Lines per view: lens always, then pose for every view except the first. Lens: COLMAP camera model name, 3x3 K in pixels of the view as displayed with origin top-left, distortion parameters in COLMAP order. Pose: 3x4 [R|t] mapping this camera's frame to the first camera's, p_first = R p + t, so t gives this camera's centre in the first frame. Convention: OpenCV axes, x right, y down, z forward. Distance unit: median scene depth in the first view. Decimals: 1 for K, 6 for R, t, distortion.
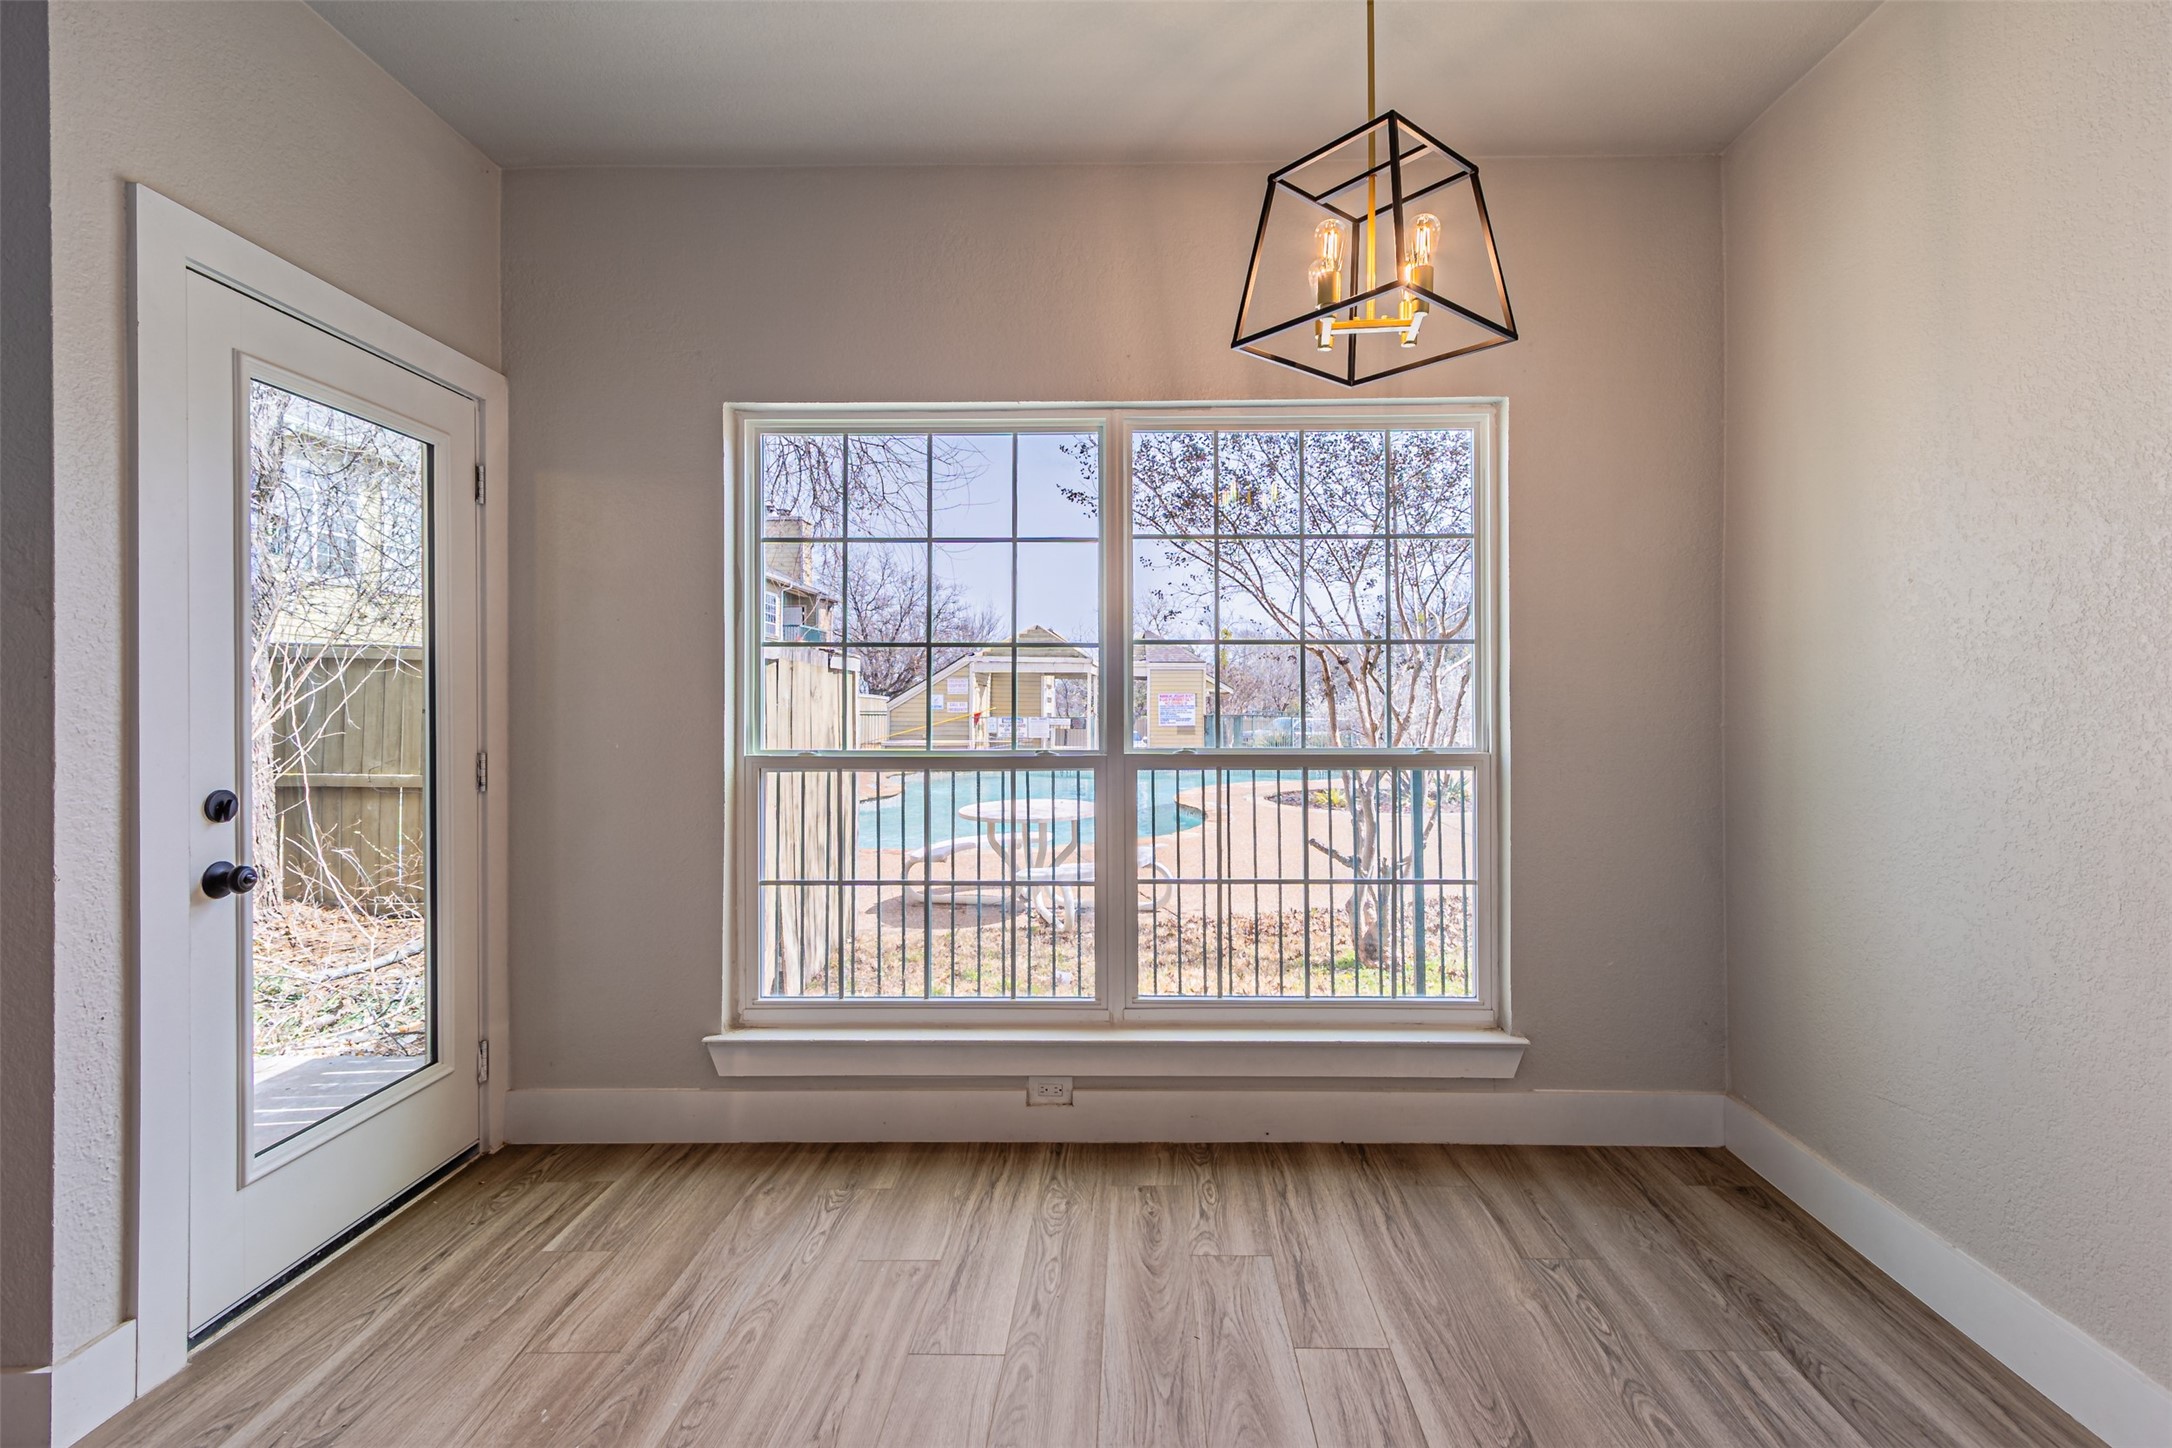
lens RADIAL K [[953.8, 0, 1147.8], [0, 953.8, 703.0], [0, 0, 1]] dist [0.008103, -0.001270]
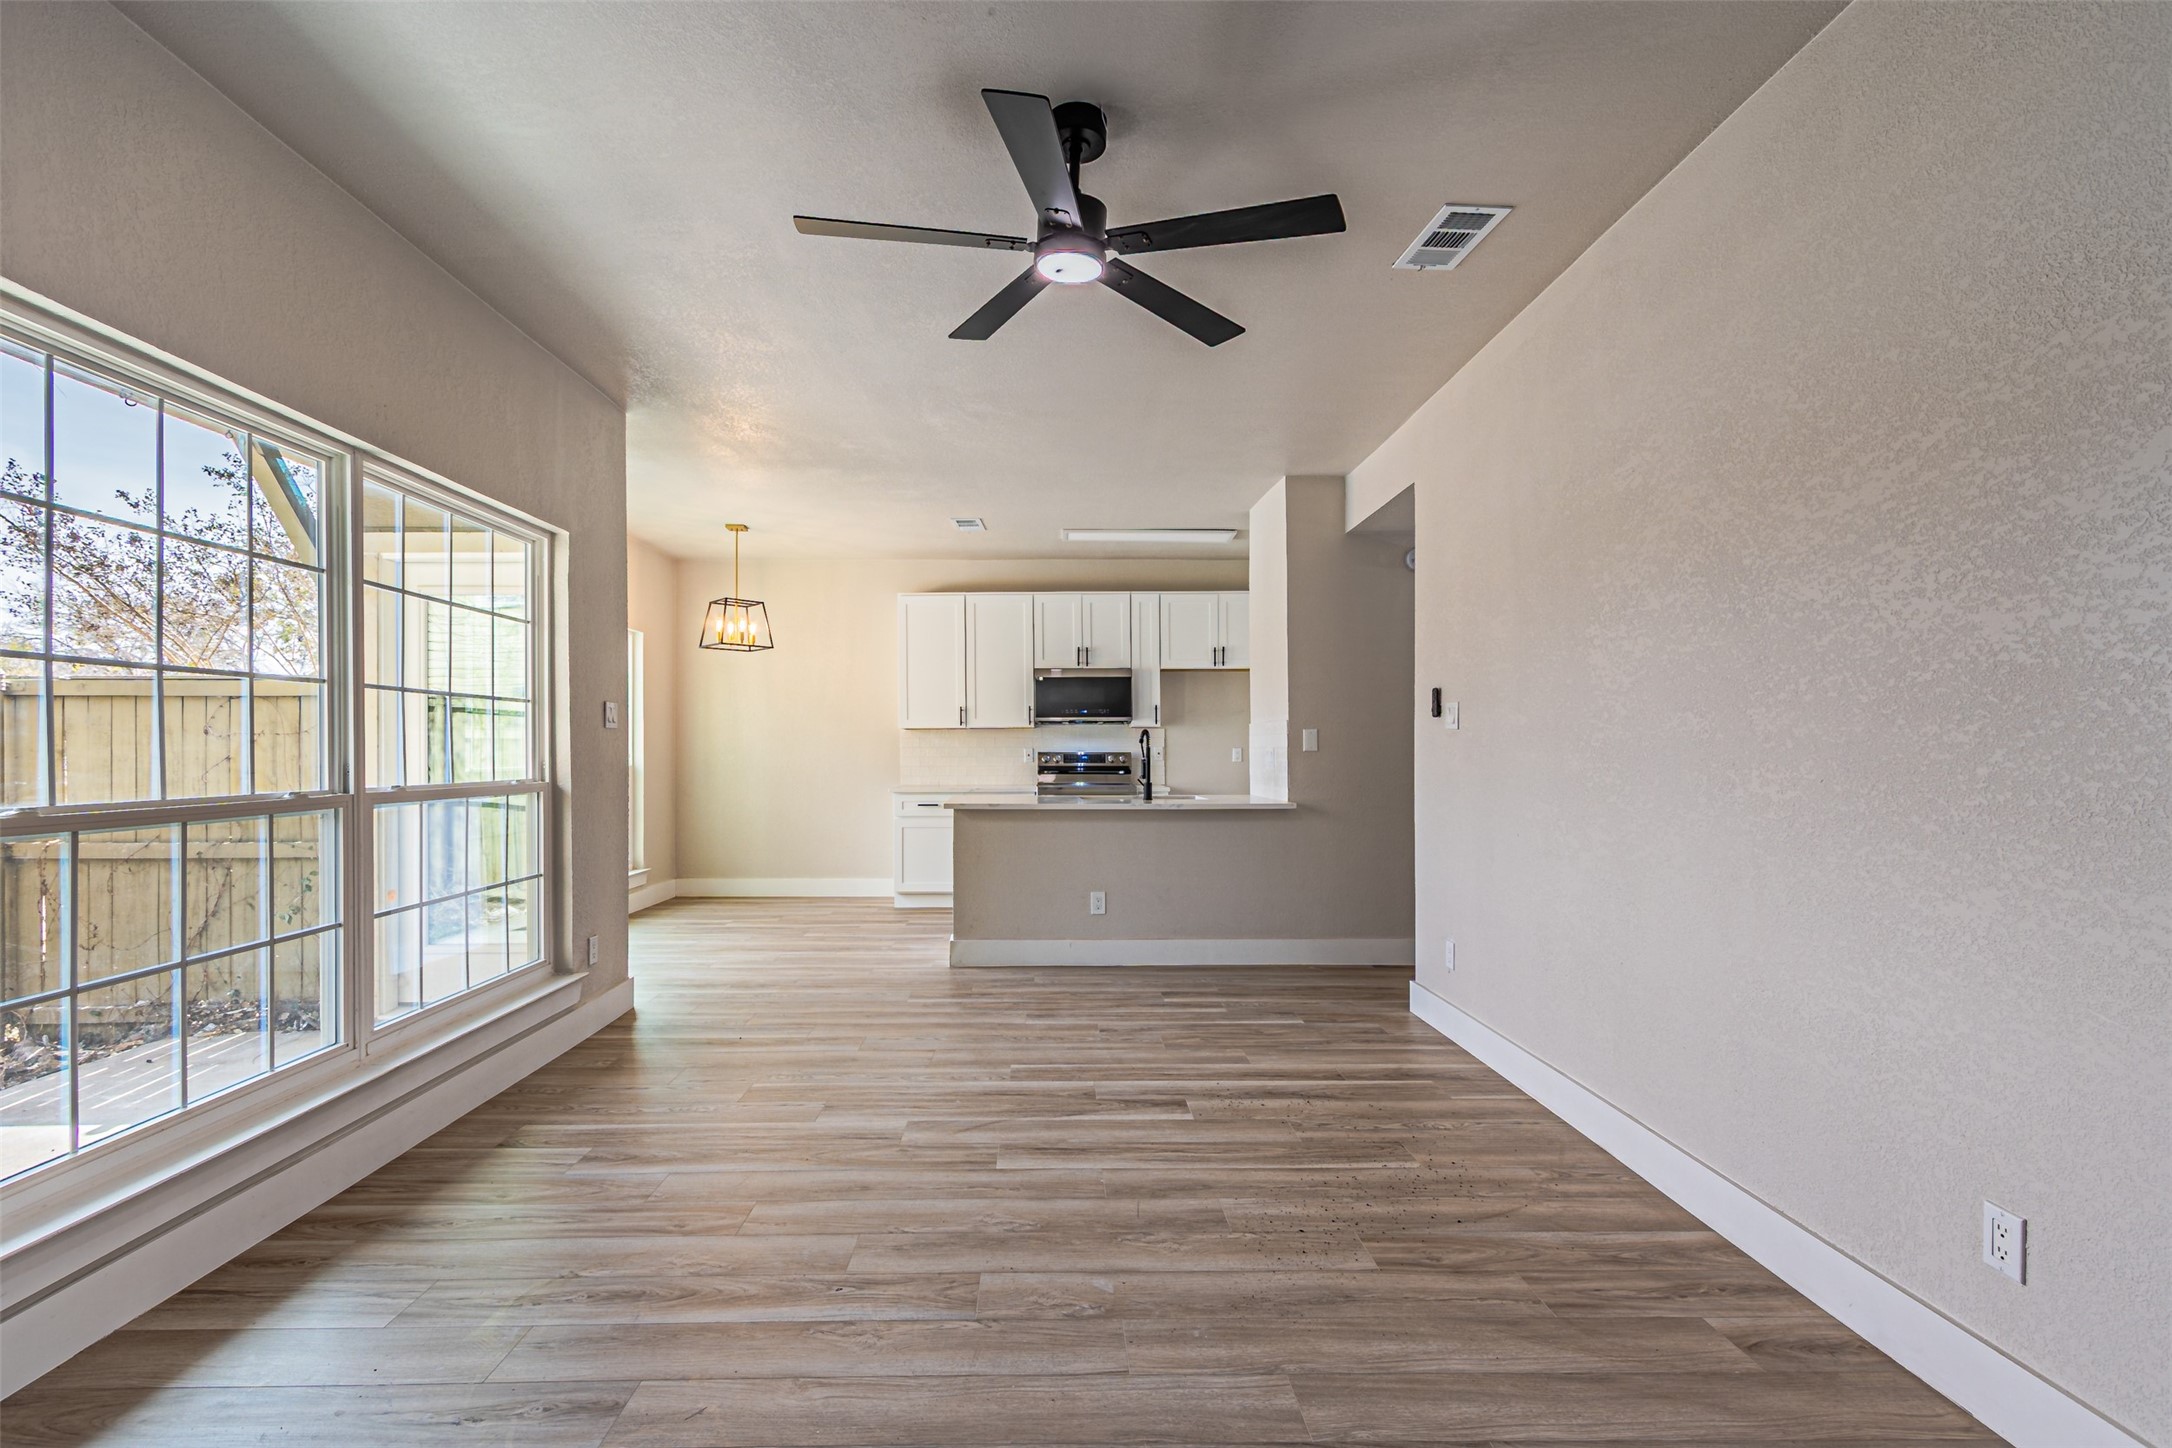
lens RADIAL K [[953.8, 0, 1060.6], [0, 953.8, 749.4], [0, 0, 1]] dist [0.008103, -0.001270]
pose [[-0.018266, 0.003384, 0.999827, -2.445655], [-0.000175, 0.999994, -0.003387, 0.022061], [-0.999833, -0.000237, -0.018265, -0.135024]]
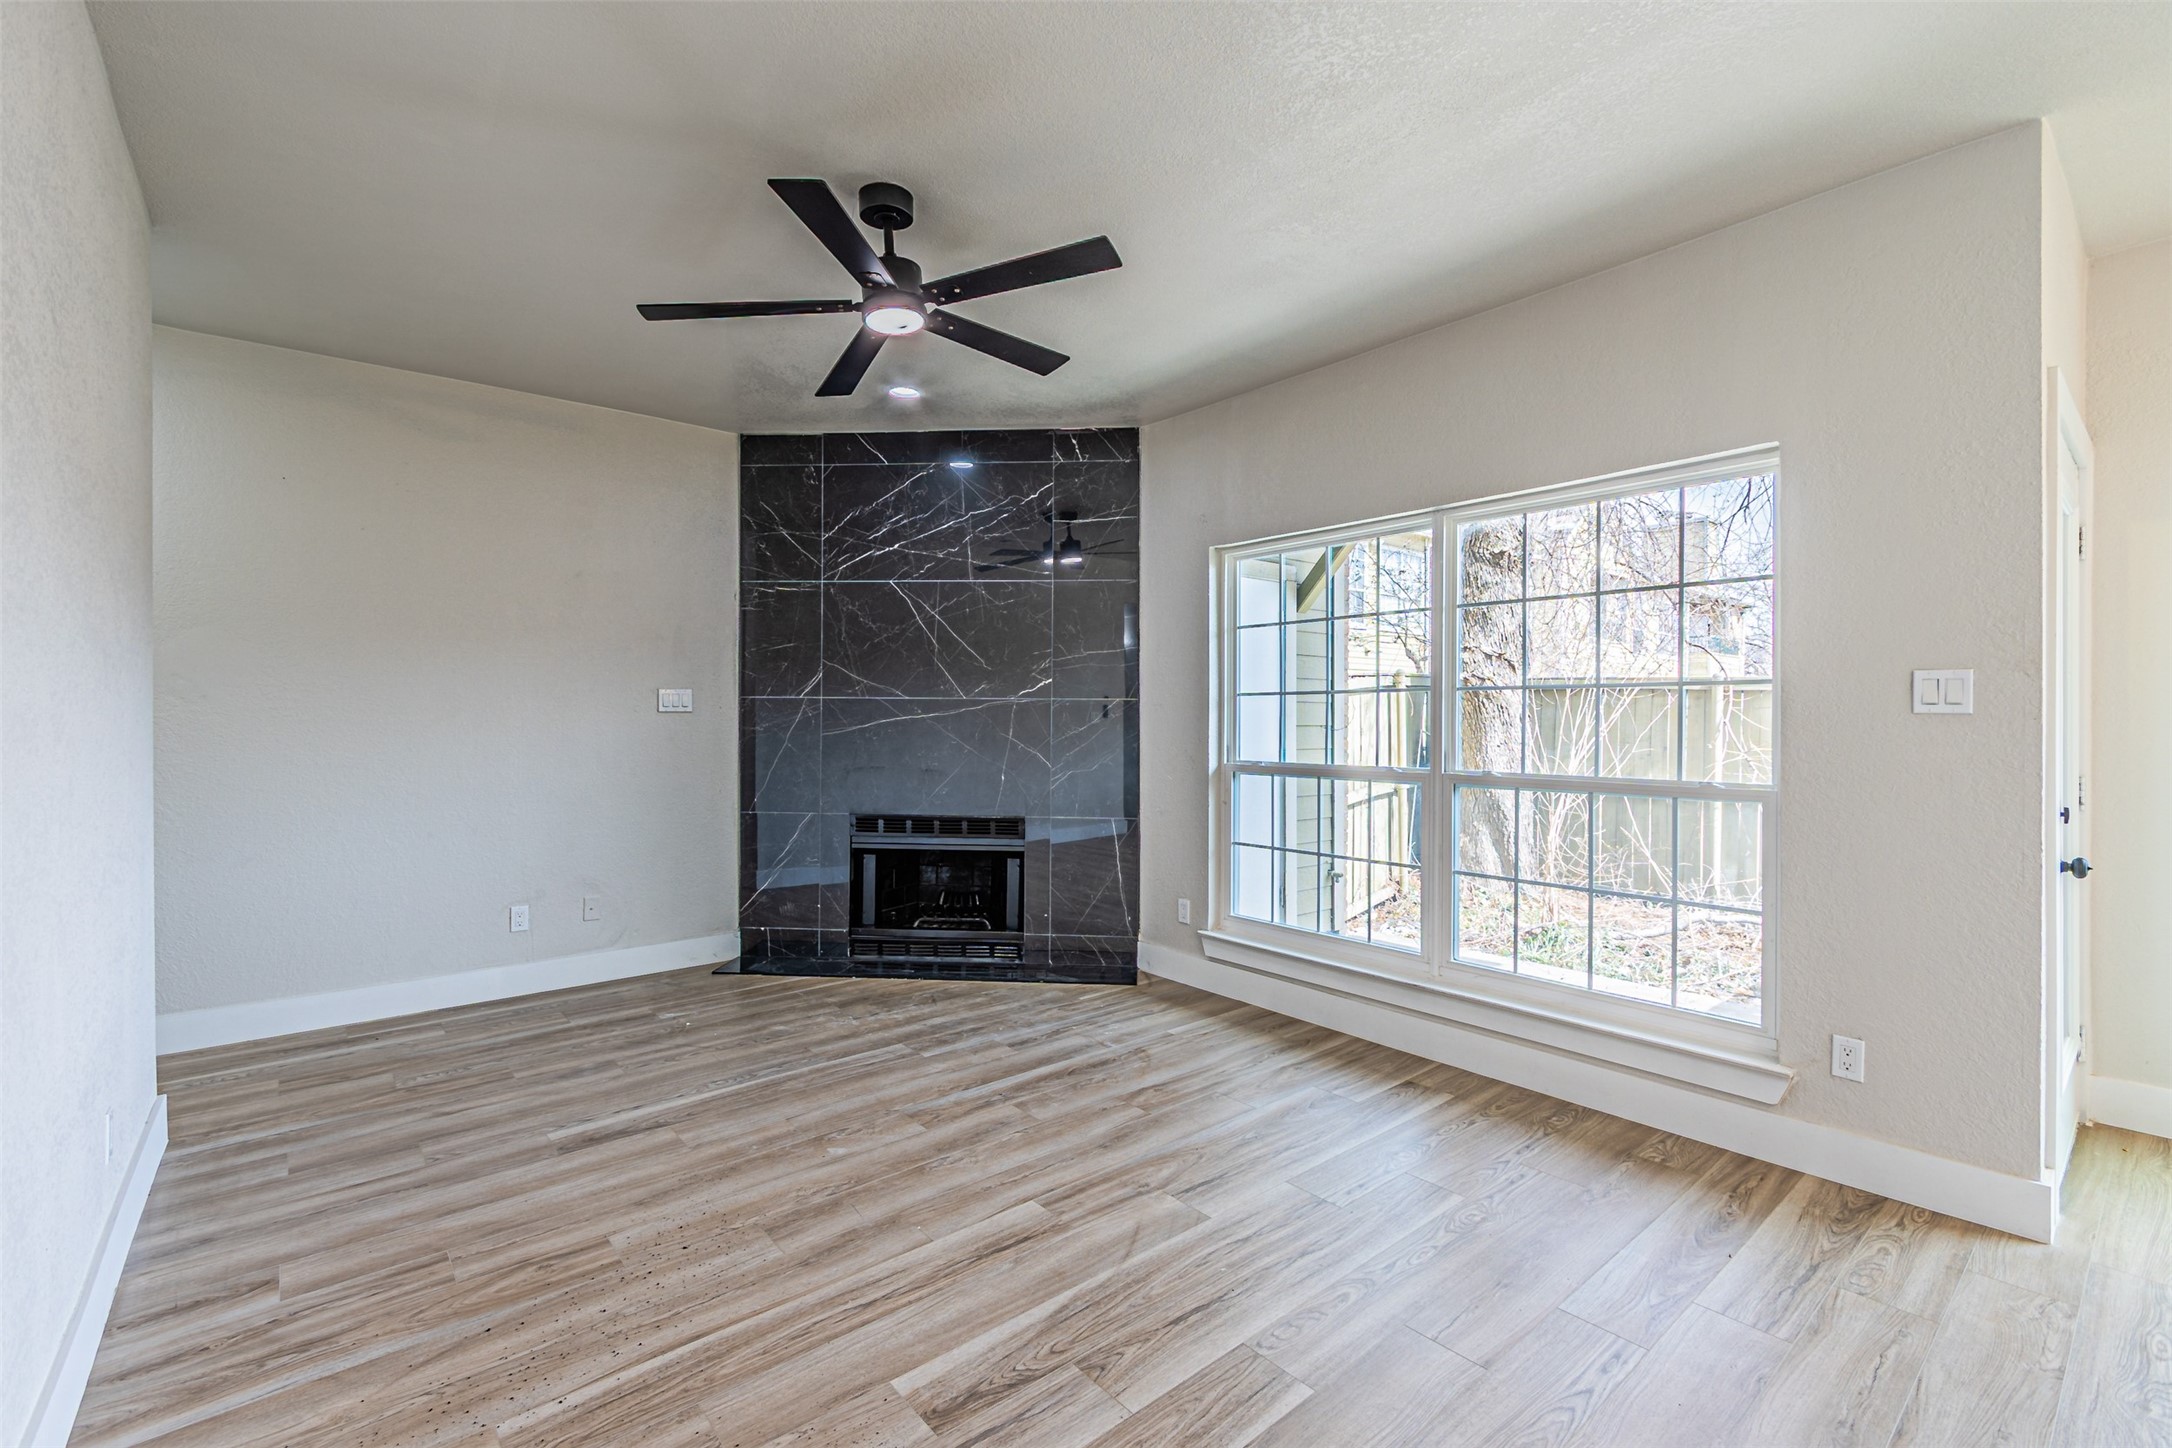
lens RADIAL K [[953.8, 0, 1092.4], [0, 953.8, 721.4], [0, 0, 1]] dist [0.008103, -0.001270]
pose [[0.652950, 0.010289, -0.757331, -0.611648], [-0.003634, 0.999939, 0.010452, -0.022526], [0.757392, -0.004072, 0.652948, -0.677515]]
